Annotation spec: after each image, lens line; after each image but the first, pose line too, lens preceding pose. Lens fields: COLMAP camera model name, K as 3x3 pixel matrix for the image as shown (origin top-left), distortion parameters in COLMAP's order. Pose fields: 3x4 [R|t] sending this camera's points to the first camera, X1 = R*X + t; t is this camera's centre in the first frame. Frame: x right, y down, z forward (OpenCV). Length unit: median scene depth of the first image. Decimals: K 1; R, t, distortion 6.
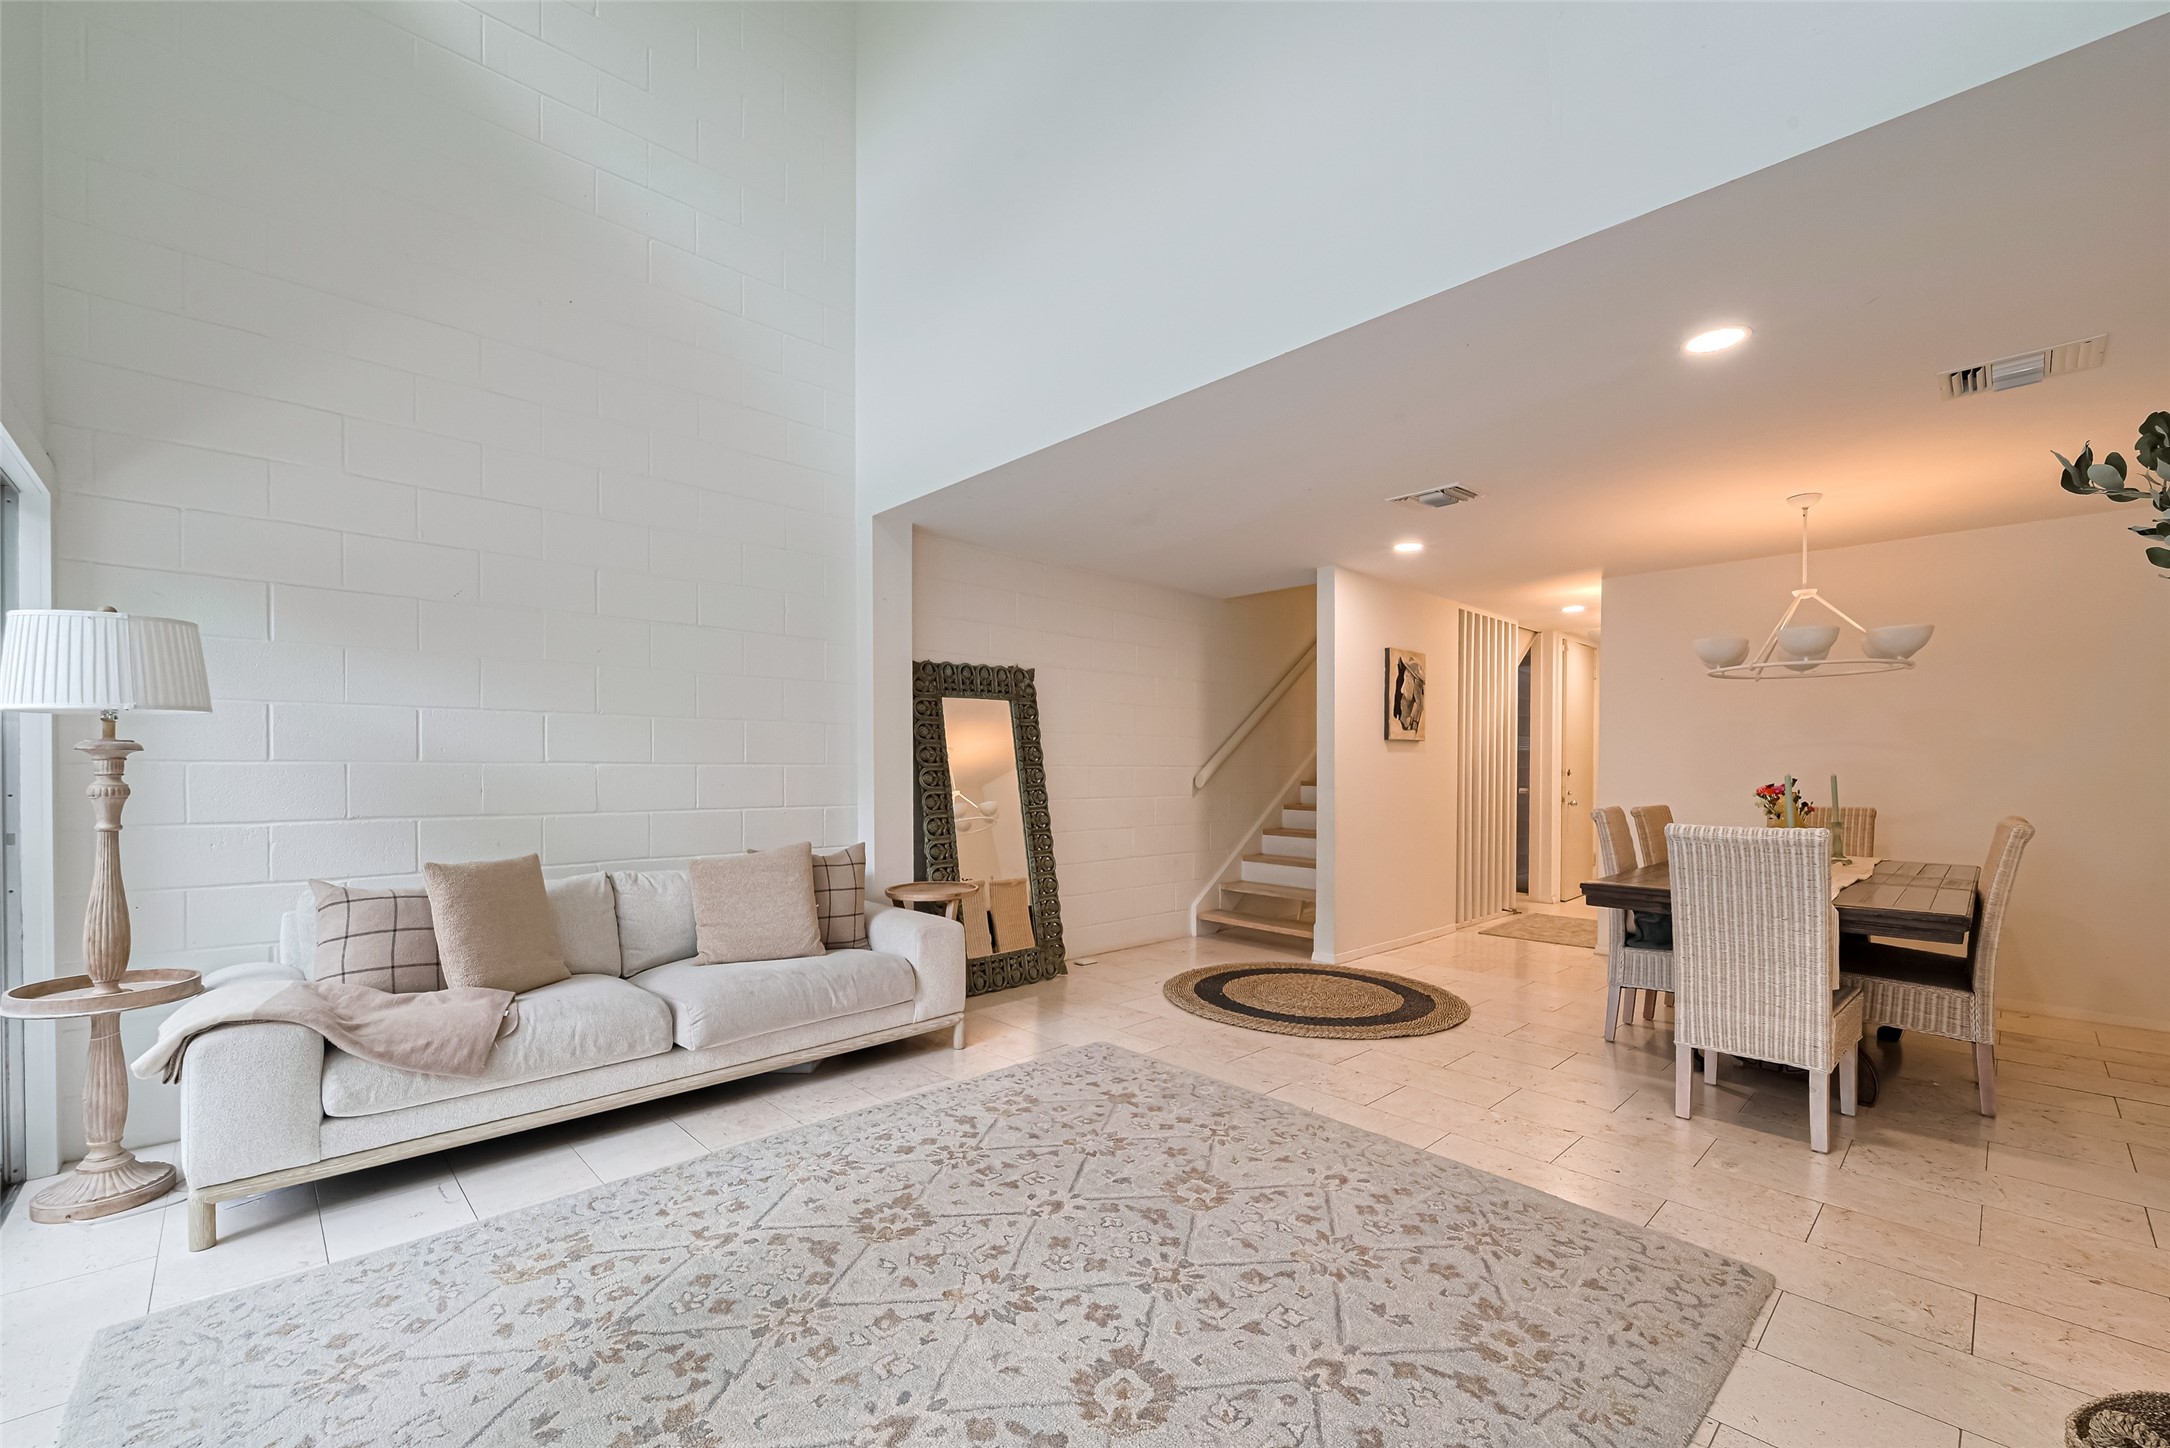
lens RADIAL K [[898.7, 0, 1069.9], [0, 898.7, 783.8], [0, 0, 1]] dist [-0.001321, -0.000024]
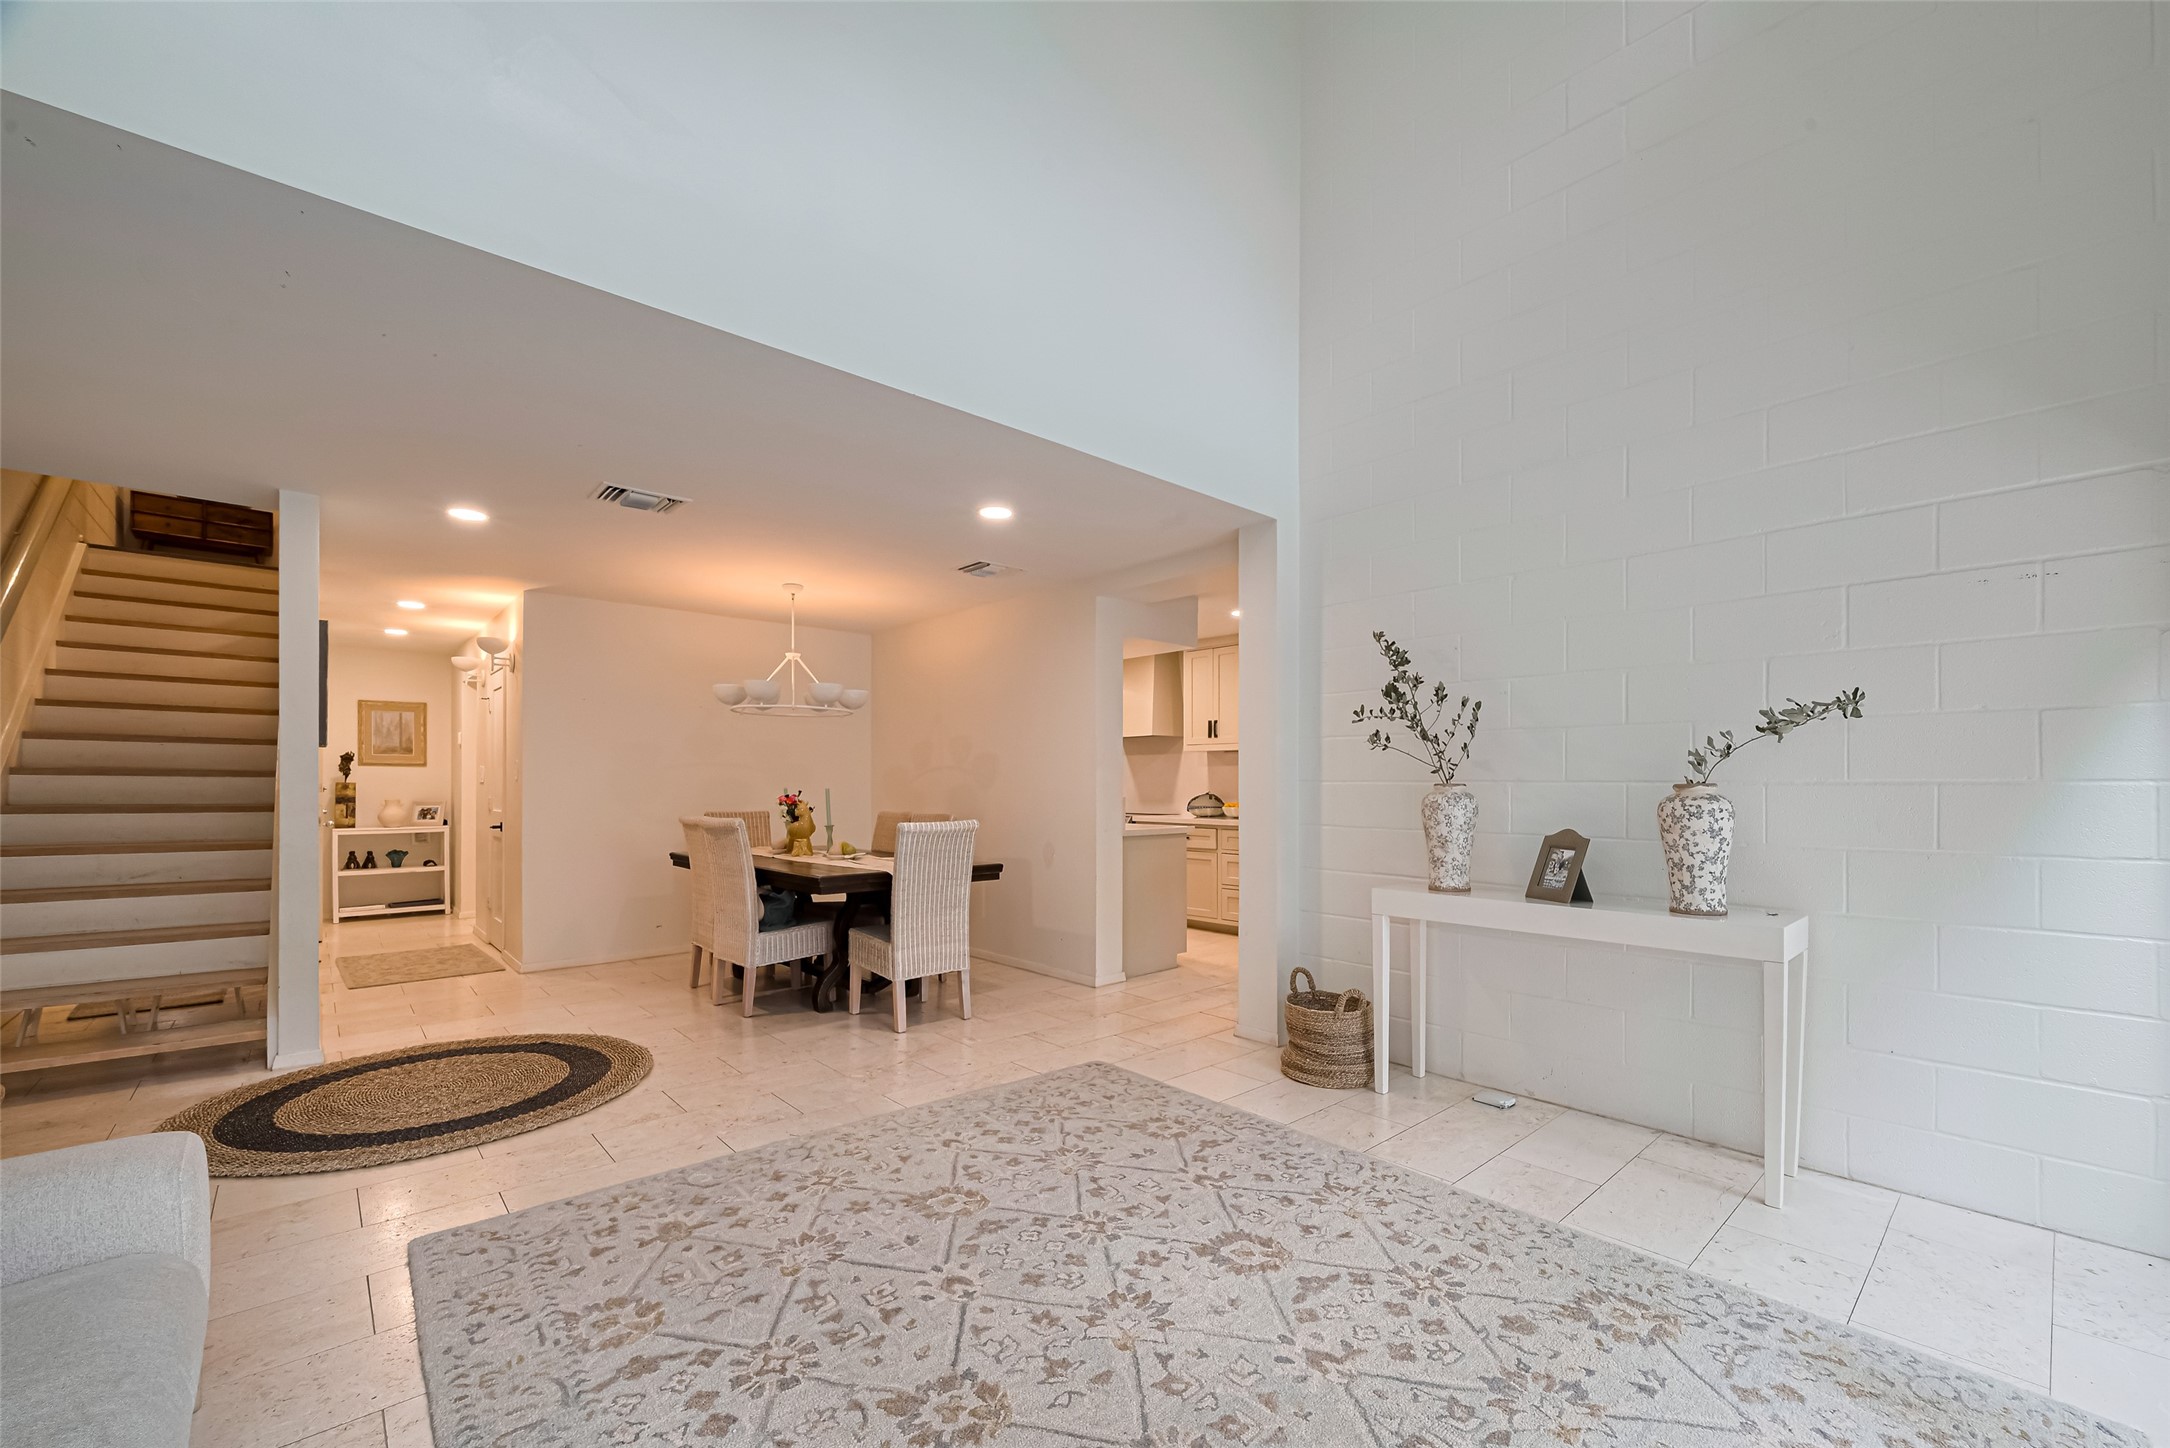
lens RADIAL K [[877.3, 0, 1120.4], [0, 877.3, 791.0], [0, 0, 1]] dist [-0.002520, -0.000172]
pose [[-0.000010, -0.011507, 0.999934, -0.628468], [0.019126, 0.999751, 0.011505, -0.012857], [-0.999817, 0.019125, 0.000210, 0.598496]]
